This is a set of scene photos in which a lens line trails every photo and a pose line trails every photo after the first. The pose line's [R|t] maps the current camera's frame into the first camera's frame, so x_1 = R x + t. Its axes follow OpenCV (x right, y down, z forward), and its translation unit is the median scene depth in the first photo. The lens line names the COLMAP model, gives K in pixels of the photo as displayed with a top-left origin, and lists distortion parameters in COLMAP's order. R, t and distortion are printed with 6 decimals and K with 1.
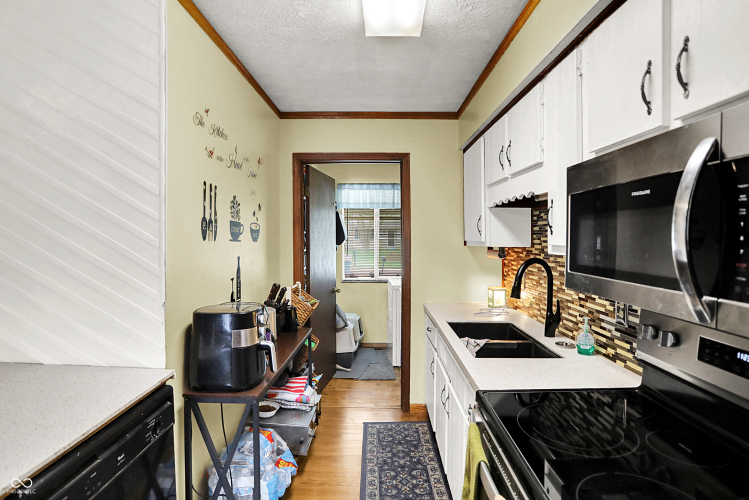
lens RADIAL K [[387.8, 0, 372.3], [0, 387.8, 251.5], [0, 0, 1]] dist [-0.031882, 0.010129]
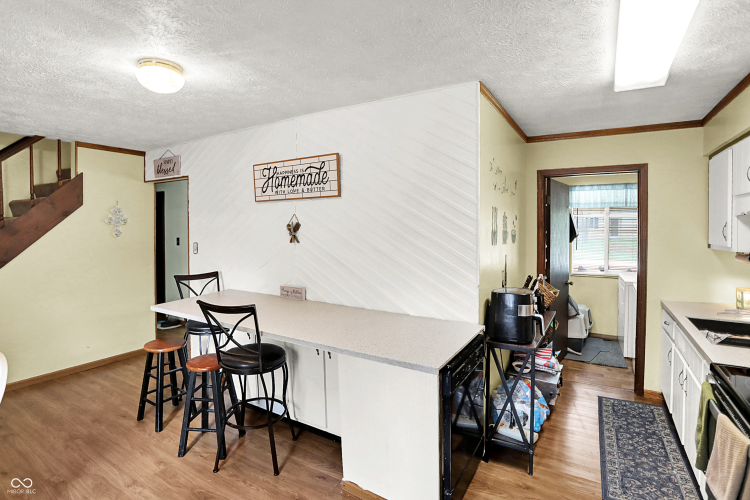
lens RADIAL K [[388.3, 0, 385.0], [0, 388.3, 242.6], [0, 0, 1]] dist [-0.031882, 0.010129]
pose [[0.885616, 0.015128, -0.464171, -0.080443], [-0.011571, 0.999878, 0.010510, -0.040084], [0.464273, -0.003937, 0.885683, -0.437648]]
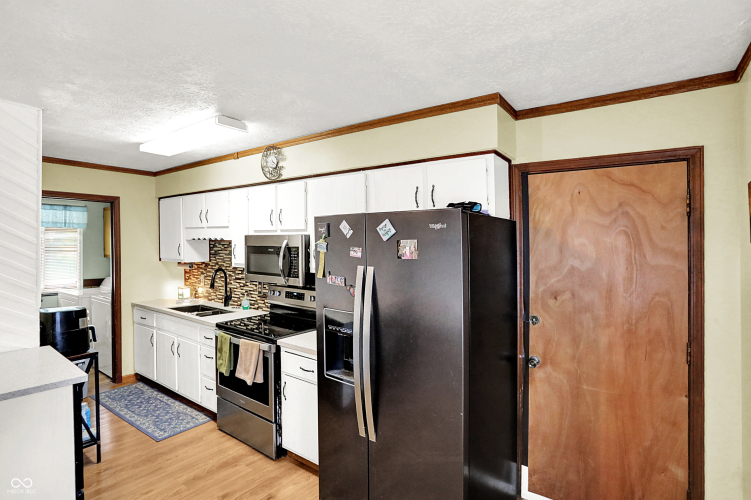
lens RADIAL K [[388.9, 0, 391.9], [0, 388.9, 245.9], [0, 0, 1]] dist [-0.031882, 0.010129]
pose [[0.555957, -0.003175, 0.831205, -0.694642], [0.020217, 0.999749, -0.009704, -0.057459], [-0.830965, 0.022200, 0.555881, -0.804357]]
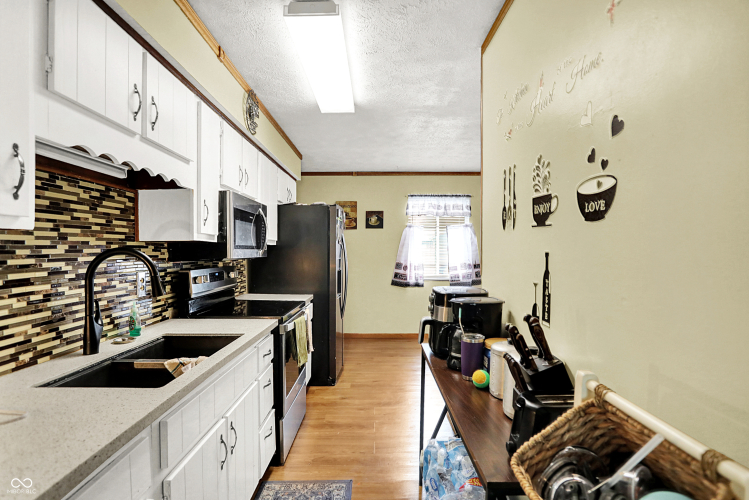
lens RADIAL K [[387.8, 0, 376.9], [0, 387.8, 252.0], [0, 0, 1]] dist [-0.031882, 0.010129]
pose [[-0.996847, -0.018482, -0.077171, -0.037427], [-0.020436, 0.999488, 0.024610, 0.004596], [0.076676, 0.026109, -0.996714, 1.516268]]
